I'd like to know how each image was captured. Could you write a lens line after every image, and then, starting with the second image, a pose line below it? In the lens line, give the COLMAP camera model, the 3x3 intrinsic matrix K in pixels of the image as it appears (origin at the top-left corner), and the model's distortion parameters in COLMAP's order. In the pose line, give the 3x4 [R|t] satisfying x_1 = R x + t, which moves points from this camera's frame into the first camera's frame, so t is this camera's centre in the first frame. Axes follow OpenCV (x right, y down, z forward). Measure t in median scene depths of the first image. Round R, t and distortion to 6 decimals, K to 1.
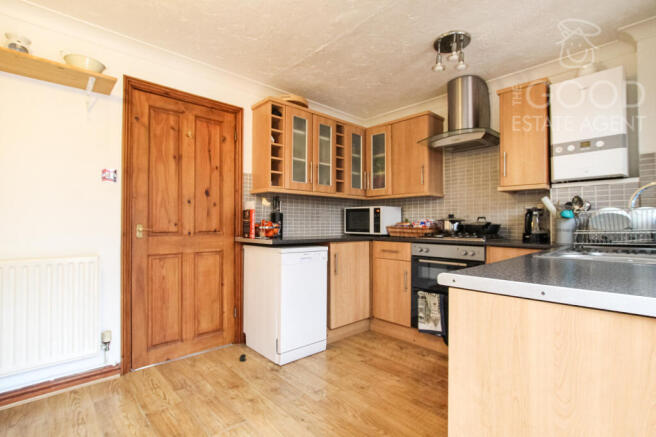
lens RADIAL K [[312.4, 0, 327.3], [0, 312.4, 221.8], [0, 0, 1]] dist [-0.000083, -0.000006]
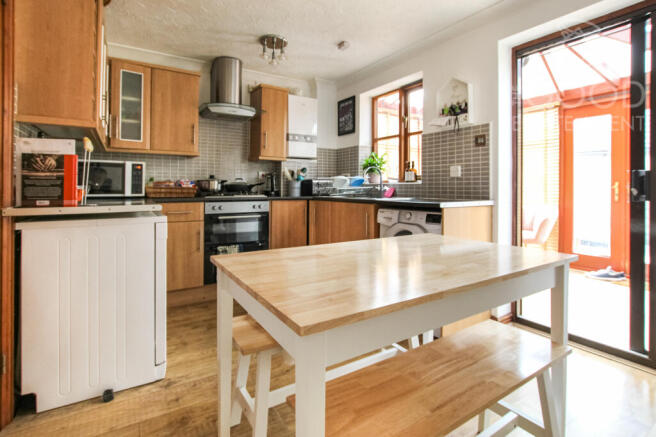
lens RADIAL K [[321.5, 0, 327.4], [0, 321.5, 187.2], [0, 0, 1]] dist [0.000338, 0.000119]
pose [[0.186336, -0.003488, 0.982480, -0.674531], [-0.006234, 0.999969, 0.004733, 0.011706], [-0.982466, -0.007007, 0.186309, 0.414030]]
